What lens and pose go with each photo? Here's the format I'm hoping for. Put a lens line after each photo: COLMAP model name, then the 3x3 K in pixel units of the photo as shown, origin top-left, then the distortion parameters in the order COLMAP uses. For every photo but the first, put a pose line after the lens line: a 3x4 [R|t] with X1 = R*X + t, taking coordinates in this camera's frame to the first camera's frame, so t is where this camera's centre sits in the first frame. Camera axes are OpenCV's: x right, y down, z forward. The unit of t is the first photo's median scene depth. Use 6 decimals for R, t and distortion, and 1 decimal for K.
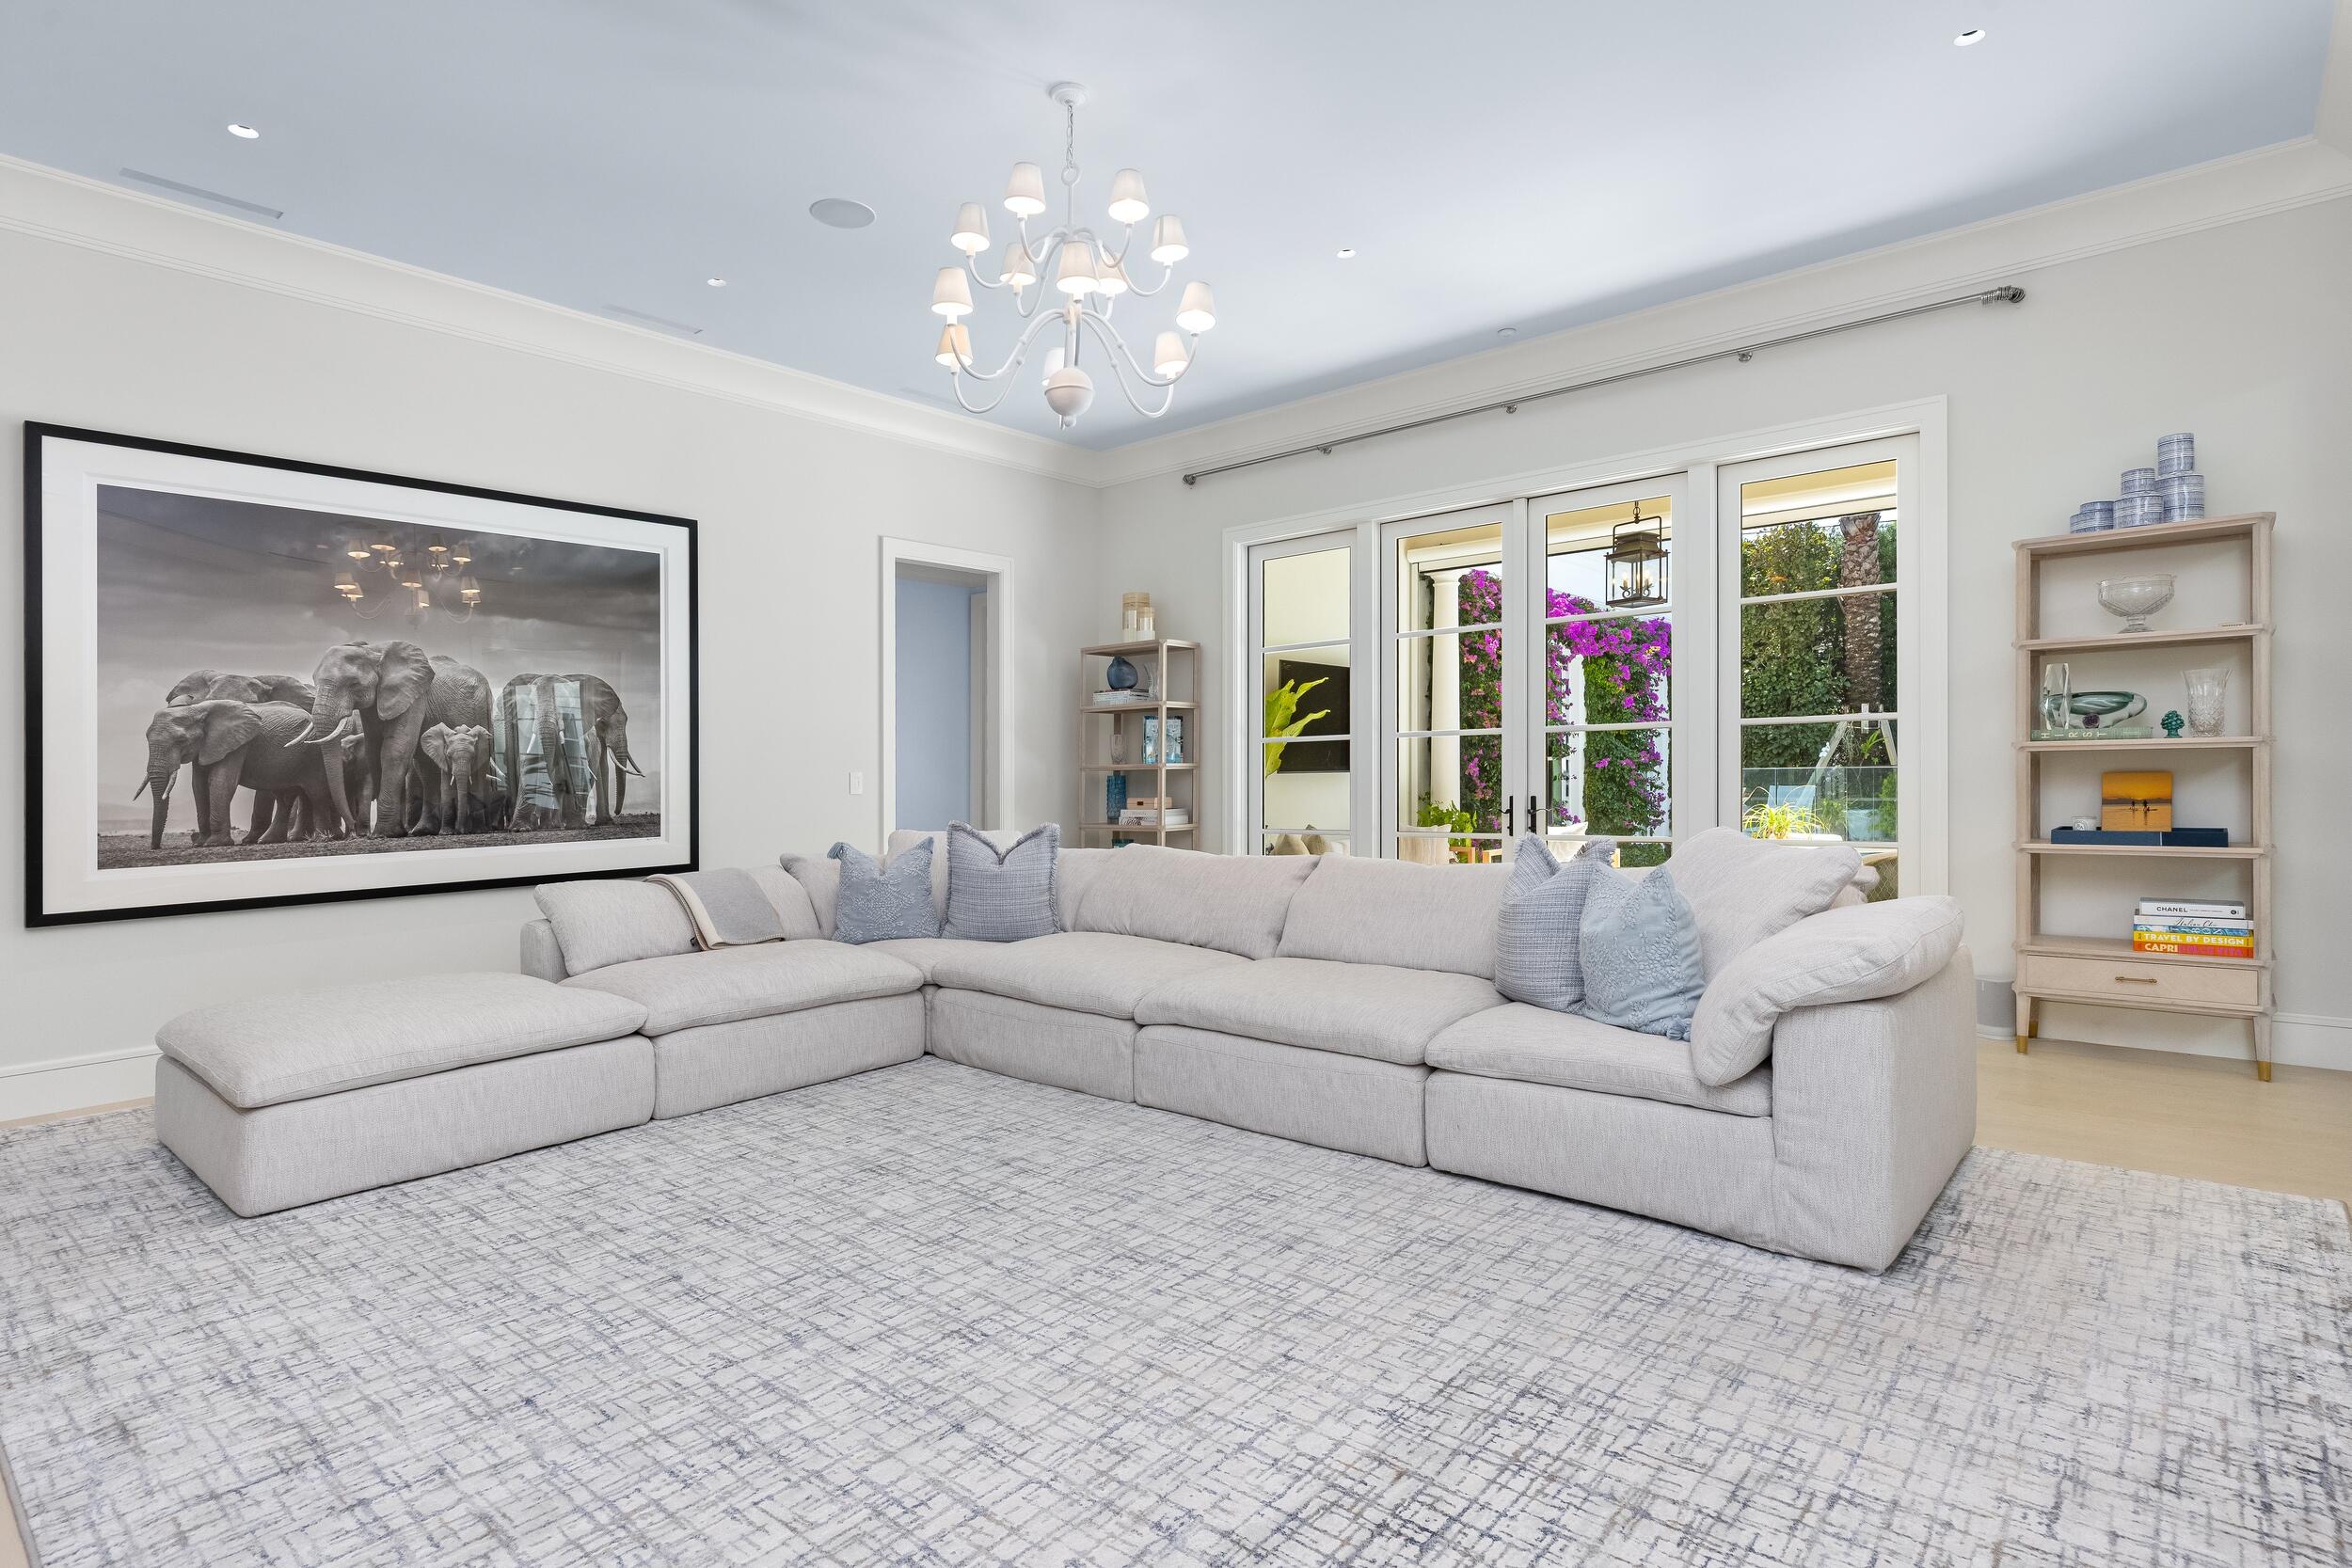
lens RADIAL K [[1156.6, 0, 1176.2], [0, 1156.6, 722.7], [0, 0, 1]] dist [0.001588, -0.000153]
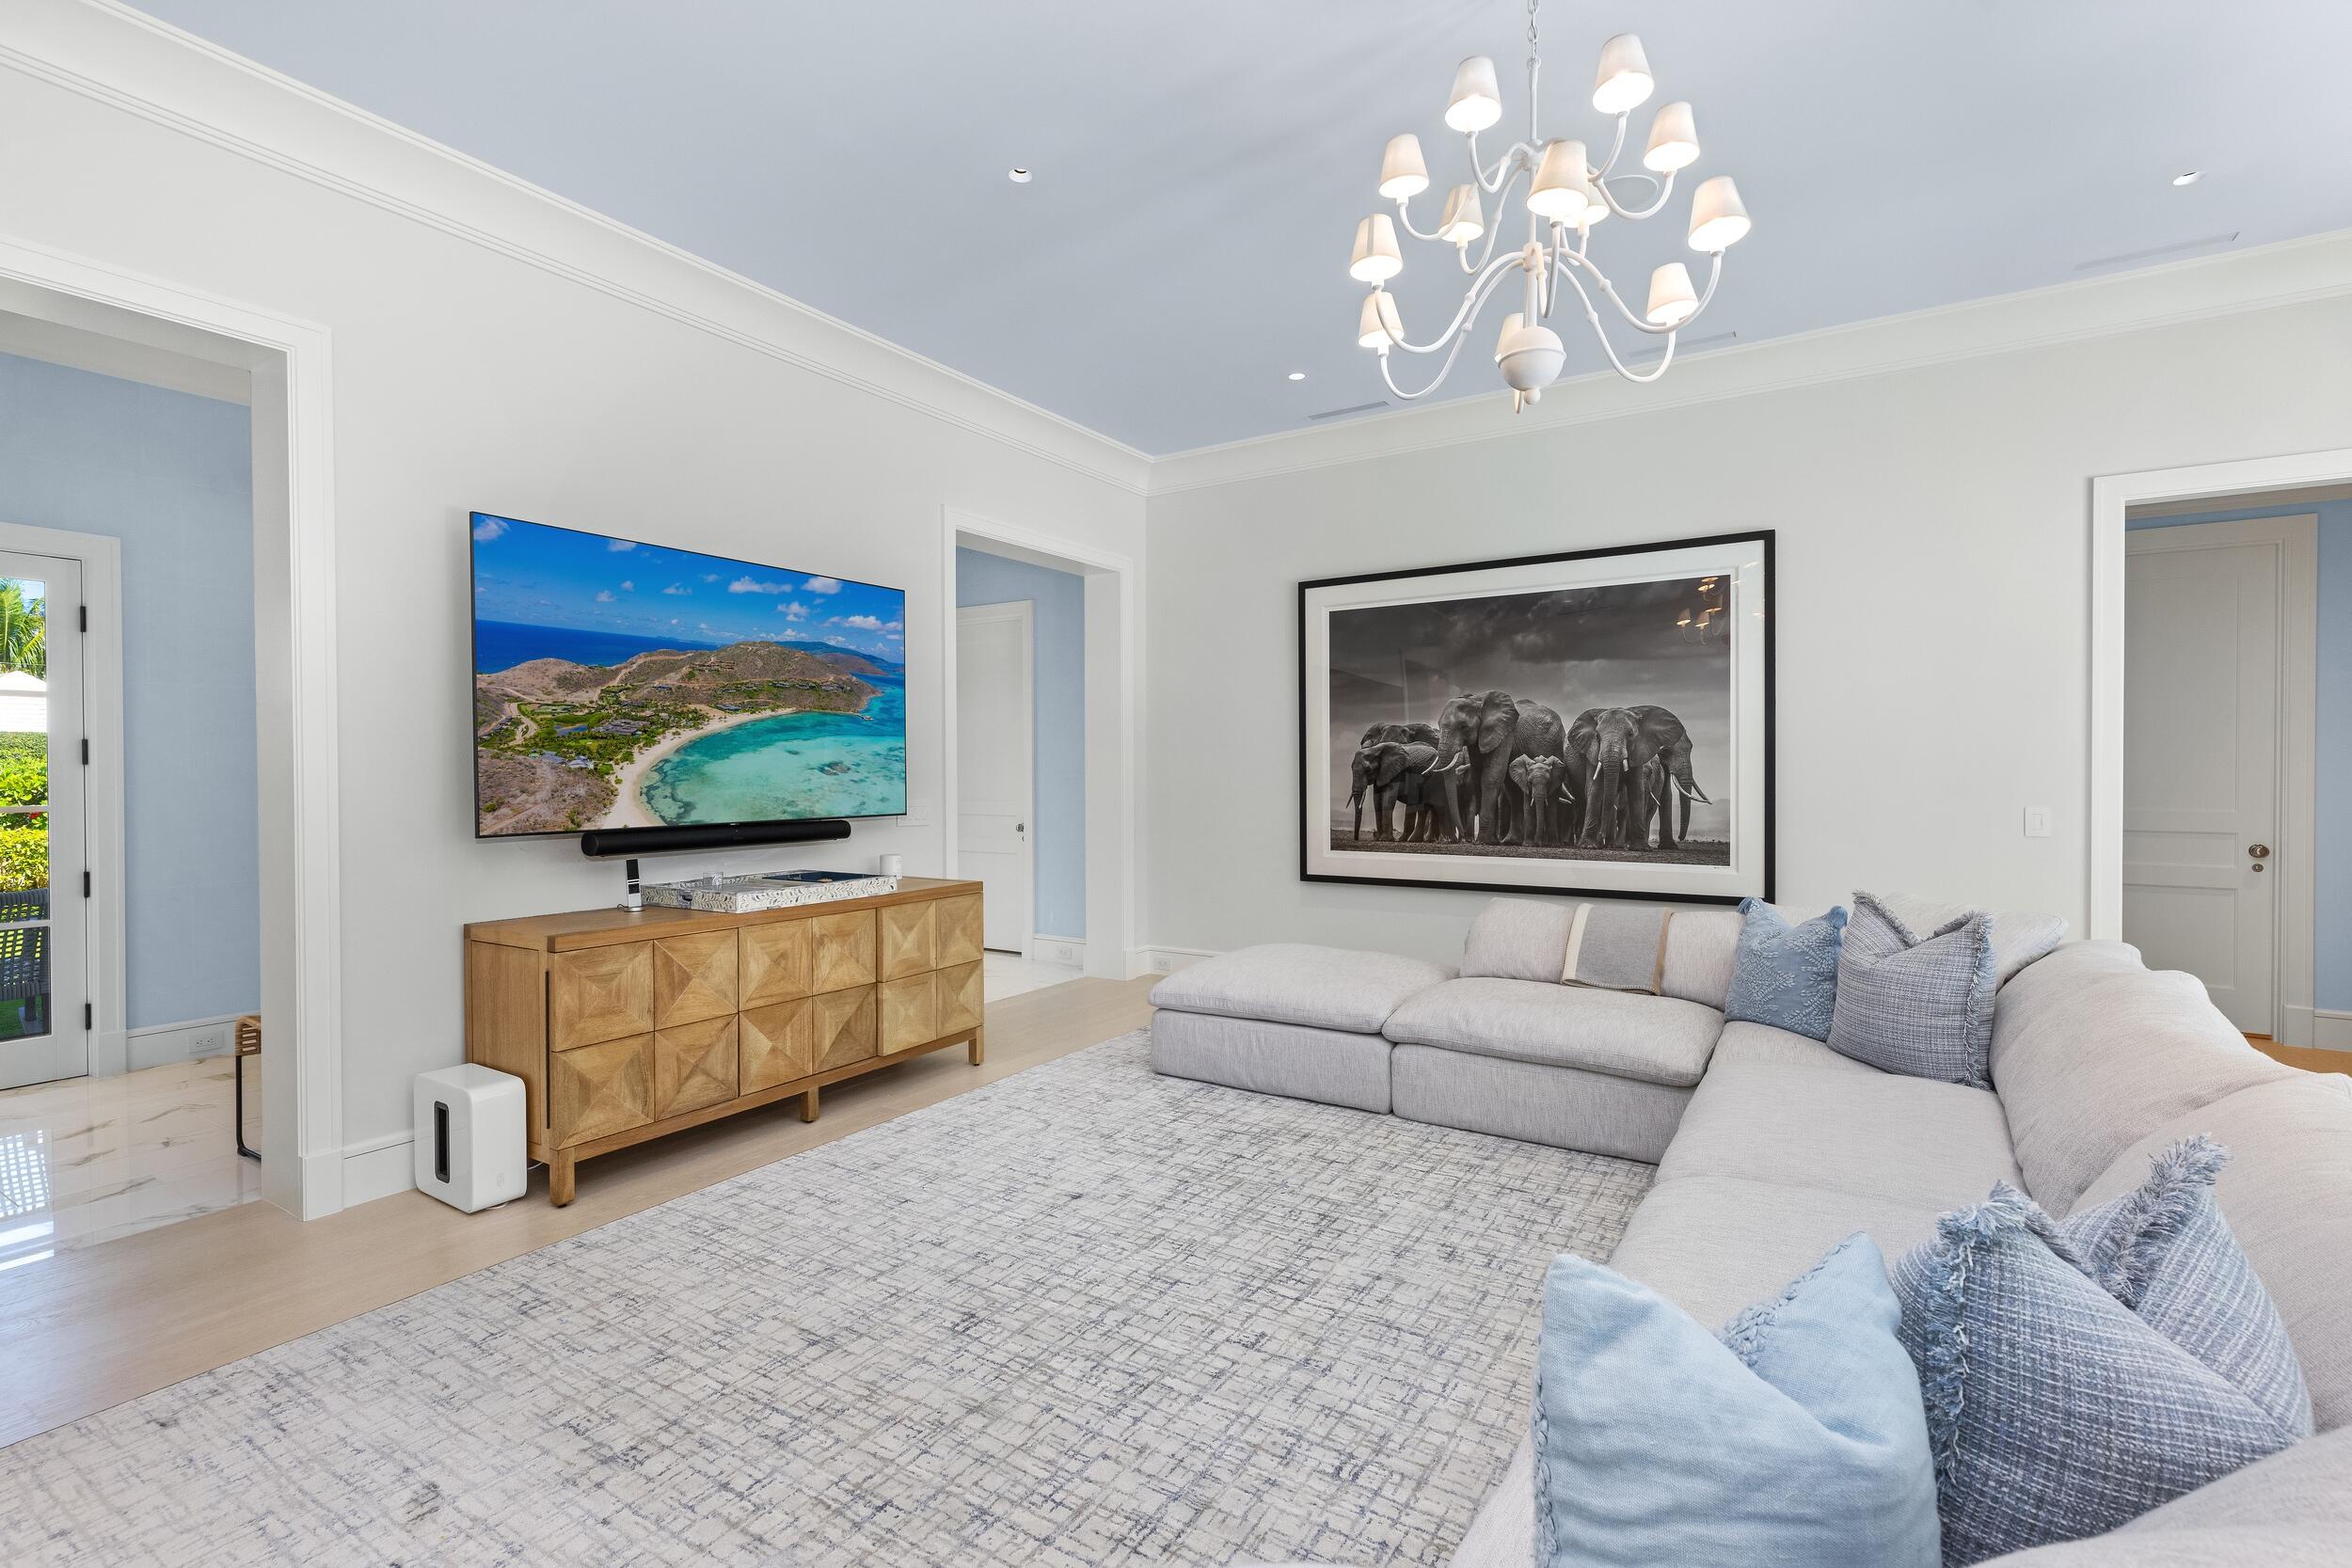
lens RADIAL K [[1071.5, 0, 1211.8], [0, 1071.5, 751.4], [0, 0, 1]] dist [0.001682, 0.000388]
pose [[0.168404, 0.005551, -0.985702, 0.478749], [0.038127, 0.999199, 0.012141, -0.033090], [0.984980, -0.039626, 0.168058, 0.545227]]
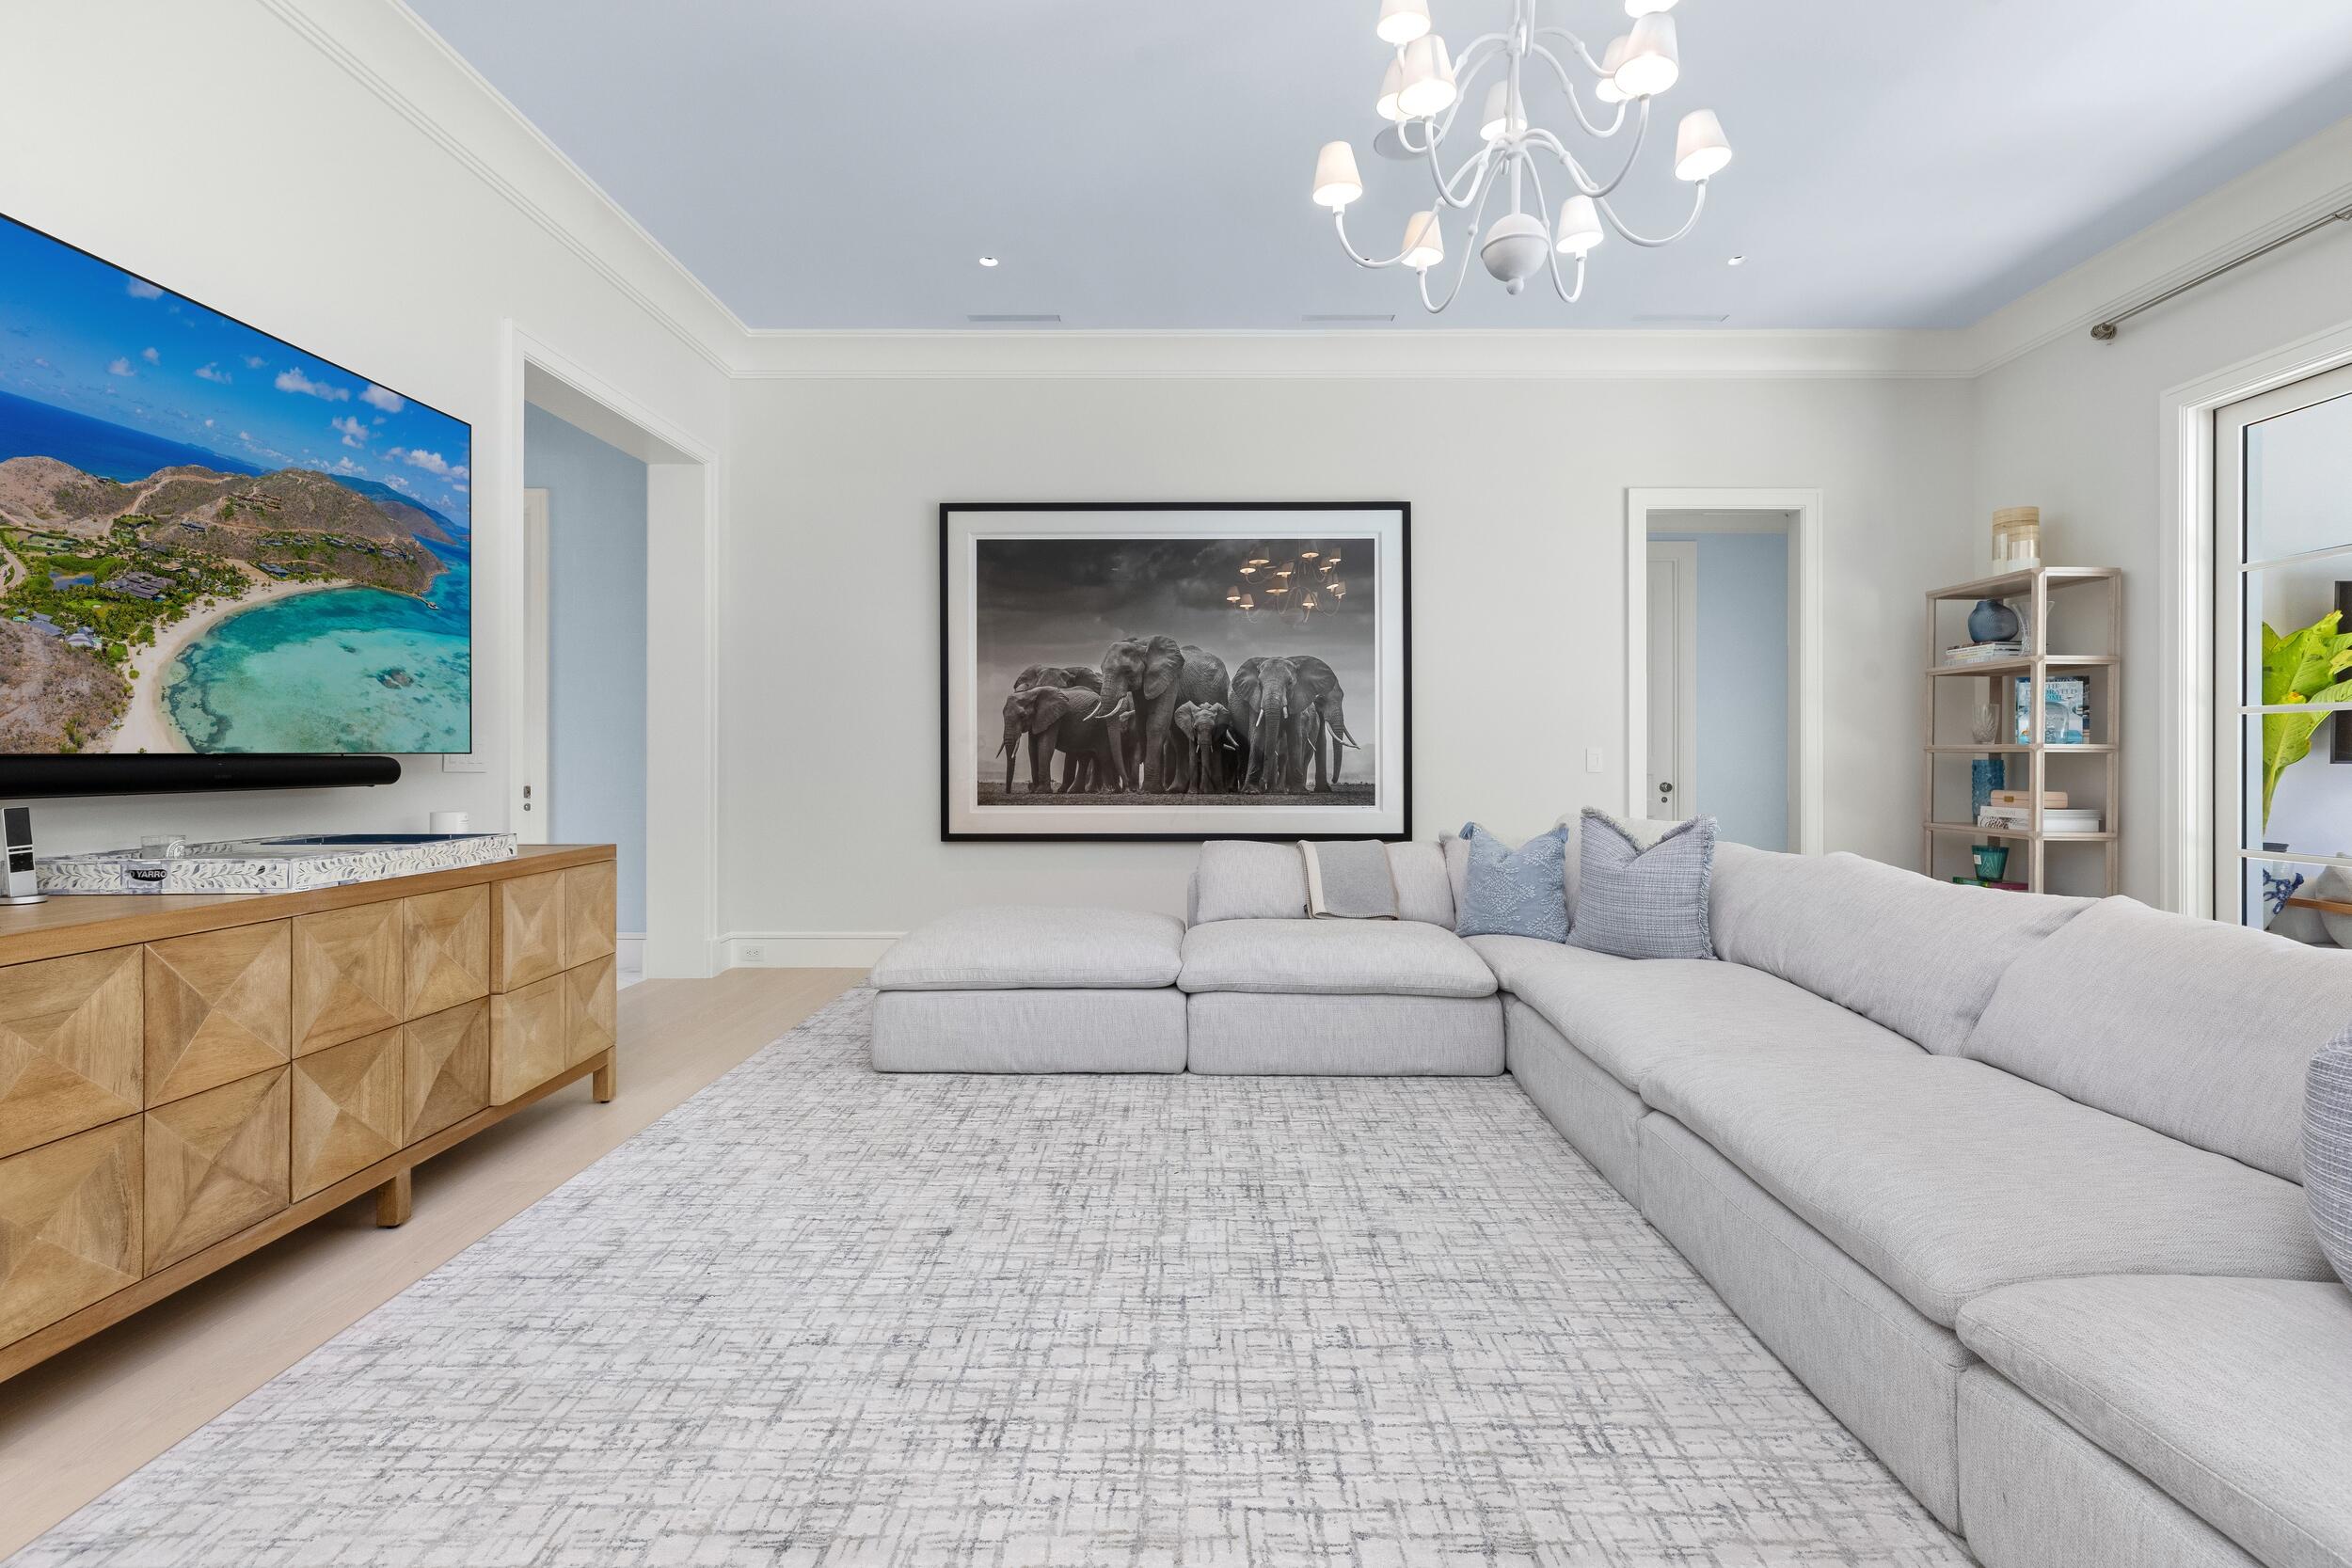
lens RADIAL K [[1067.4, 0, 1210.8], [0, 1067.4, 723.6], [0, 0, 1]] dist [0.003573, -0.000186]
pose [[0.657993, -0.000504, -0.753024, 0.247224], [0.015855, 0.999787, 0.013186, 0.010495], [0.752857, -0.020615, 0.657861, 0.317244]]
